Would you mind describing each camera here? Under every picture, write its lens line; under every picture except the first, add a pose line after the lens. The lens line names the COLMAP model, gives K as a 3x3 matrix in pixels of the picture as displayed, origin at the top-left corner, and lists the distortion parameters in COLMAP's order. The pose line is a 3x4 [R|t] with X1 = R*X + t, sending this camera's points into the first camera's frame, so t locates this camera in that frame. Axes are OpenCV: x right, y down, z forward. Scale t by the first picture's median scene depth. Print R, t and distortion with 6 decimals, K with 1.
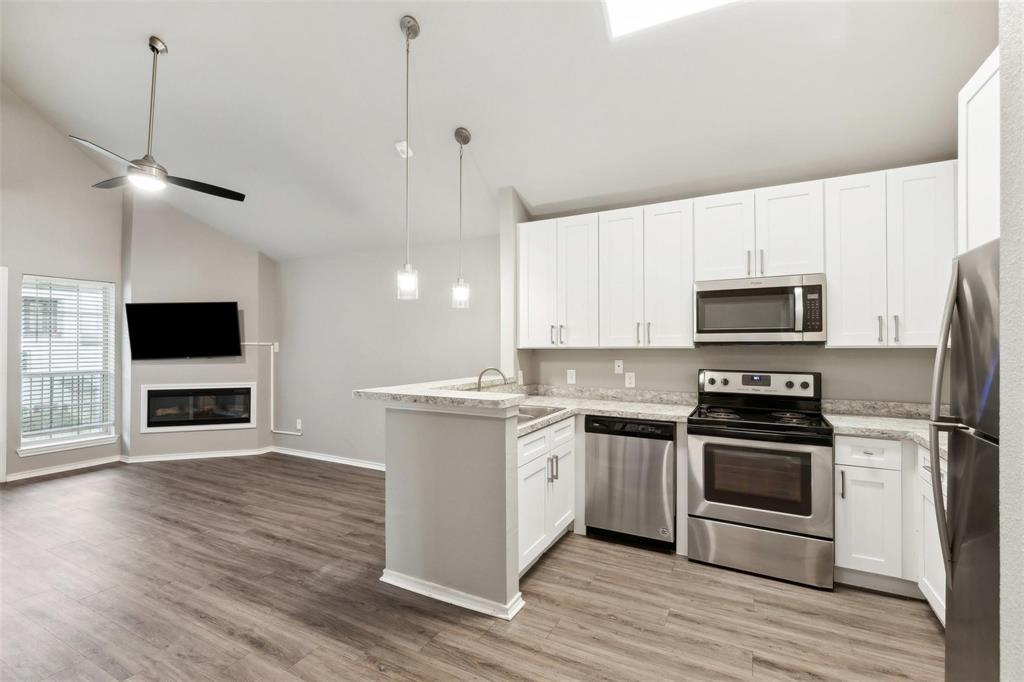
lens RADIAL K [[461.6, 0, 514.6], [0, 461.6, 341.3], [0, 0, 1]] dist [0.006716, 0.000981]
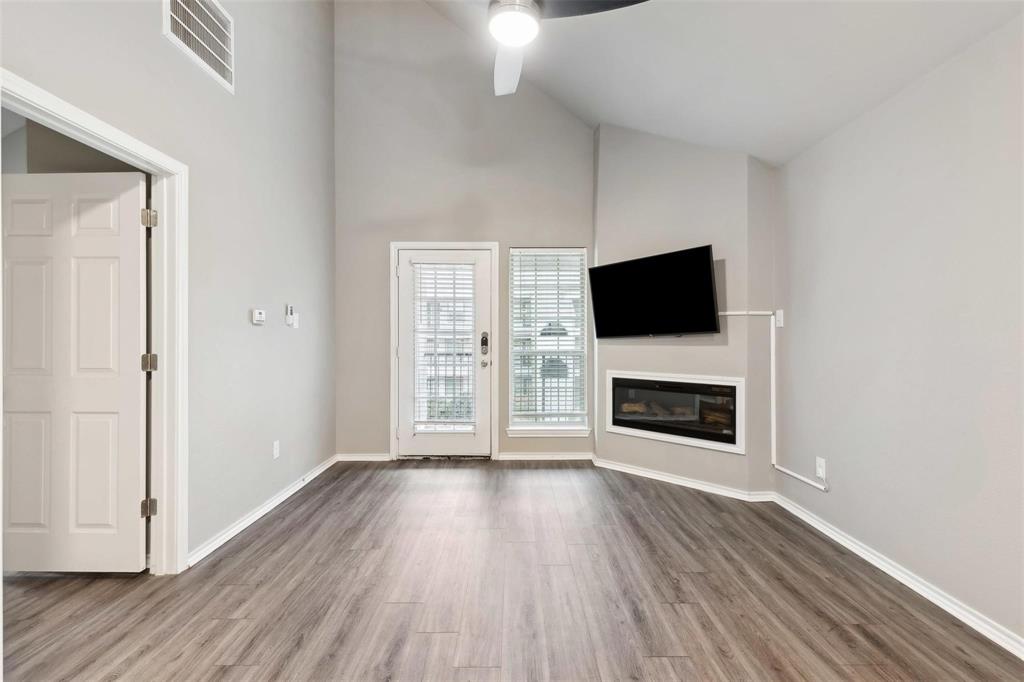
lens RADIAL K [[461.6, 0, 511.8], [0, 461.6, 339.2], [0, 0, 1]] dist [0.006716, 0.000981]
pose [[0.466447, 0.001946, -0.884547, -0.262331], [0.009118, 0.999934, 0.007008, 0.047935], [0.884502, -0.011335, 0.466398, 0.695237]]
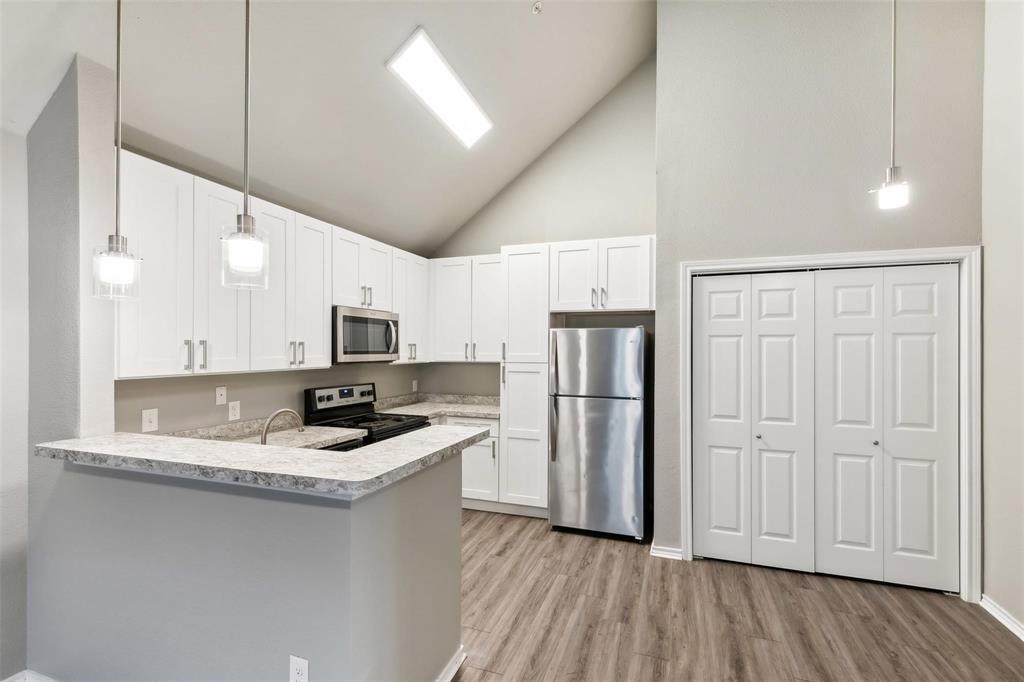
lens RADIAL K [[461.6, 0, 513.1], [0, 461.6, 341.6], [0, 0, 1]] dist [0.006716, 0.000981]
pose [[-0.144731, 0.020785, 0.989253, -0.607399], [-0.008797, 0.999713, -0.022292, -0.021559], [-0.989432, -0.011928, -0.144506, 0.638039]]
